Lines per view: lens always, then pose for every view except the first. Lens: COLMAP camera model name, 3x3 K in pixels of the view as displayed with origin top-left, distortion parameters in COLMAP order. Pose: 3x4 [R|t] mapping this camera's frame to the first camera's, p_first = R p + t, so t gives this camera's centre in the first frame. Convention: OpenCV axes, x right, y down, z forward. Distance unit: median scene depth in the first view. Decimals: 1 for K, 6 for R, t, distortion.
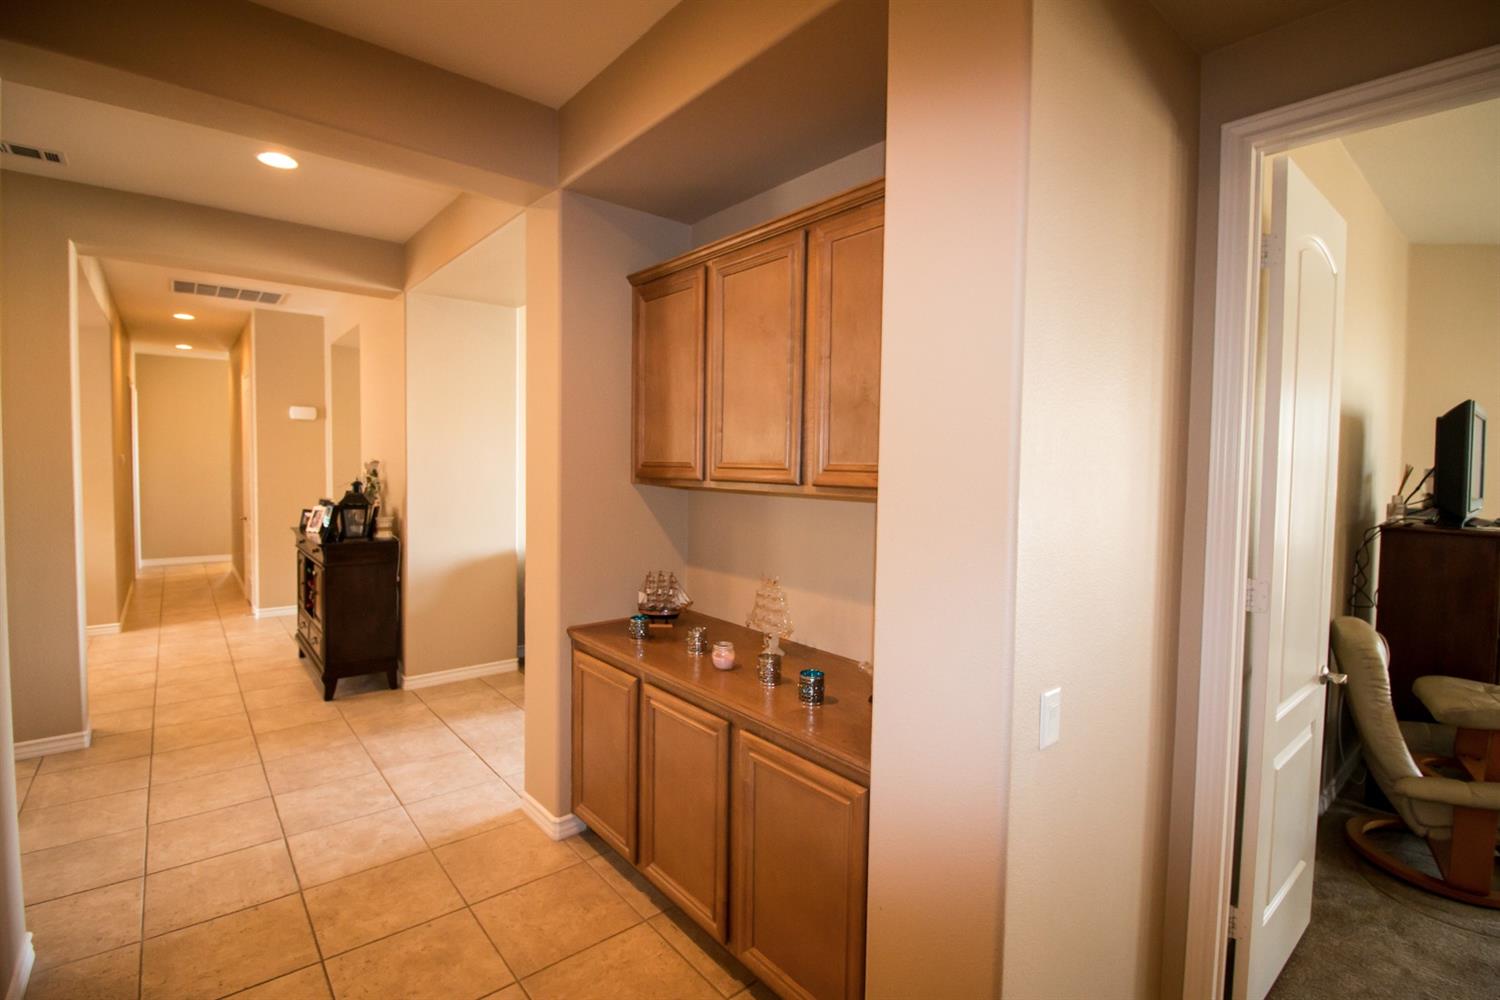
lens RADIAL K [[690.4, 0, 746.7], [0, 690.4, 490.2], [0, 0, 1]] dist [-0.006167, -0.010188]
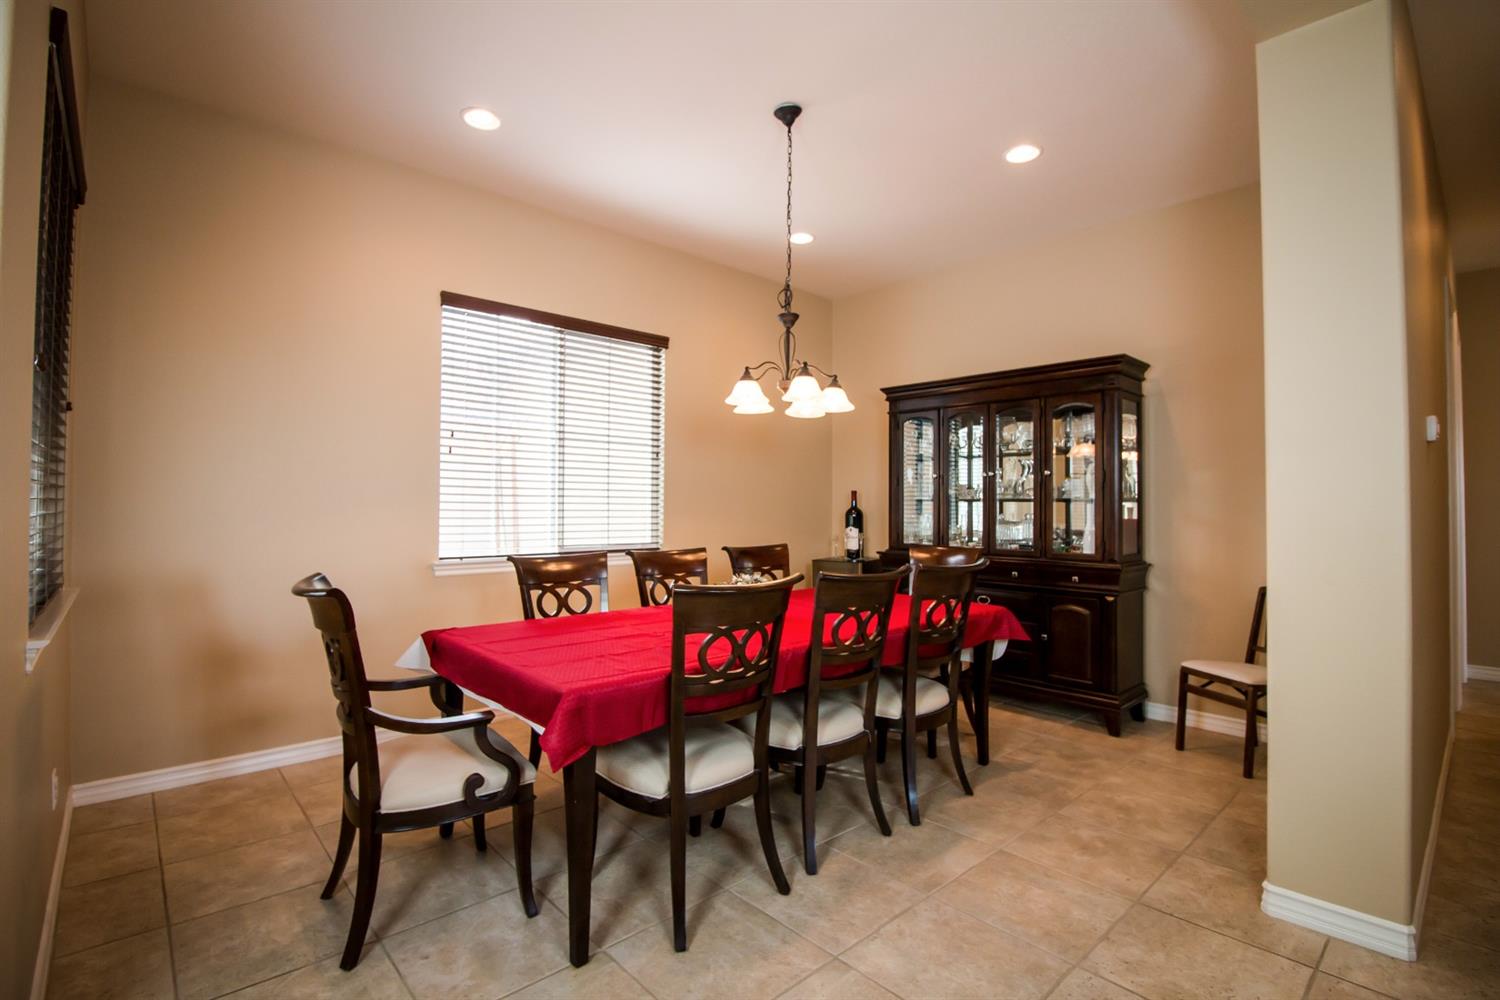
lens RADIAL K [[690.4, 0, 736.7], [0, 690.4, 491.5], [0, 0, 1]] dist [-0.006167, -0.010188]
pose [[0.033789, -0.033237, -0.998876, -0.719057], [-0.045346, 0.998367, -0.034754, 0.025072], [0.998400, 0.046469, 0.032226, 0.782604]]
